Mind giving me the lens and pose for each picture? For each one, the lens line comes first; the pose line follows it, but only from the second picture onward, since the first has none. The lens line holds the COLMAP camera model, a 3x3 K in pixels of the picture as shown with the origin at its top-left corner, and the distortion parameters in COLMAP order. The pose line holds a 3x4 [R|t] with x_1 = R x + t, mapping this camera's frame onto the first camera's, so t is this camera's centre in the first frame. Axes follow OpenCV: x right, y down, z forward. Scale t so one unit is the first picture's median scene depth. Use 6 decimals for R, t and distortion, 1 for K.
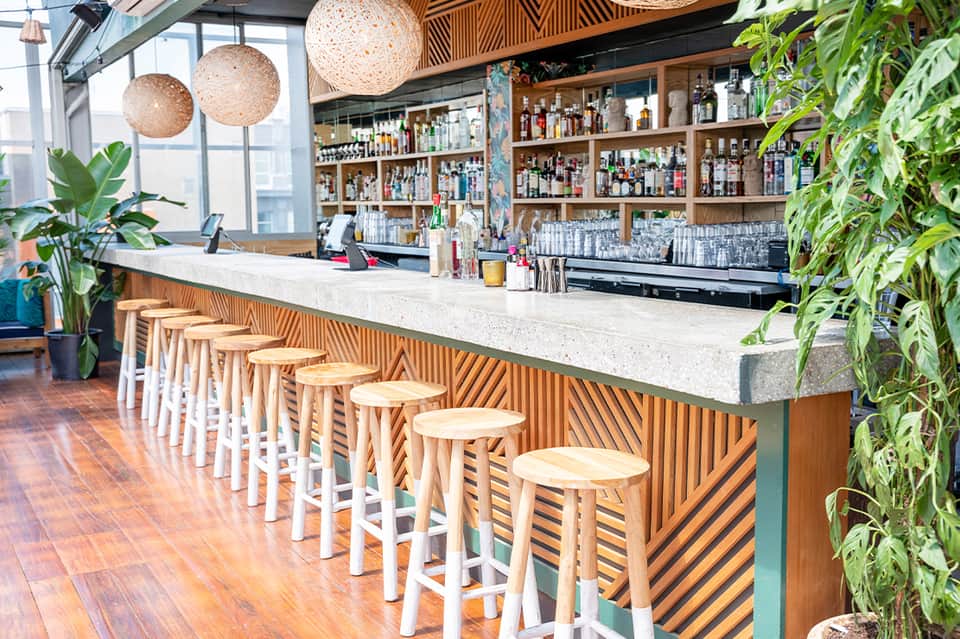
lens RADIAL K [[1119.3, 0, 480.0], [0, 1119.3, 319.5], [0, 0, 1]] dist [-0.017506, -0.015630]
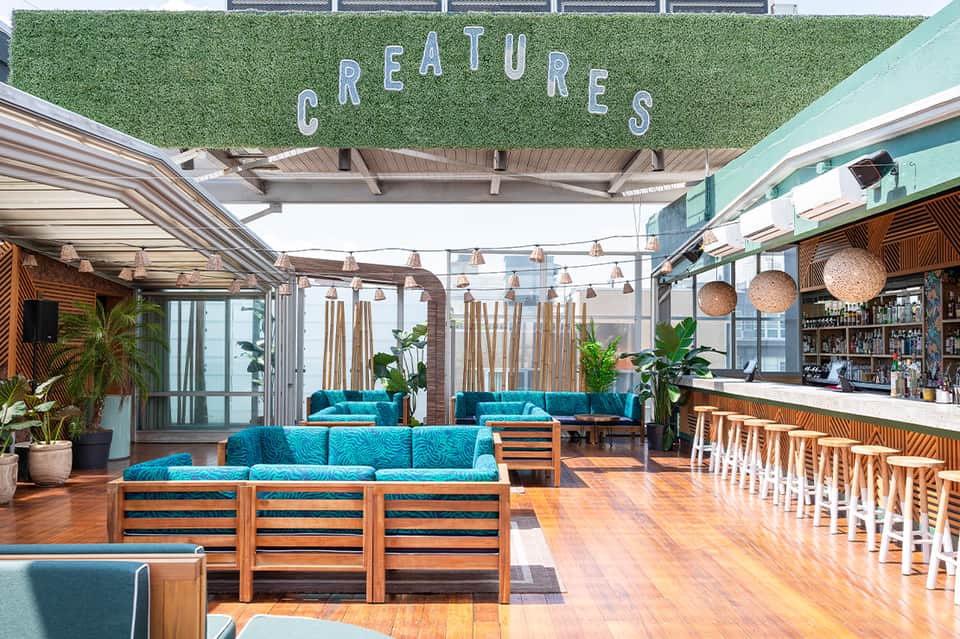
lens RADIAL K [[847.3, 0, 480.0], [0, 847.3, 319.5], [0, 0, 1]] dist [0.003237, 0.003088]
pose [[0.889078, 0.001795, -0.457752, -0.003681], [-0.064935, 0.990374, -0.122238, 0.031777], [0.453126, 0.138403, 0.880637, -0.358622]]
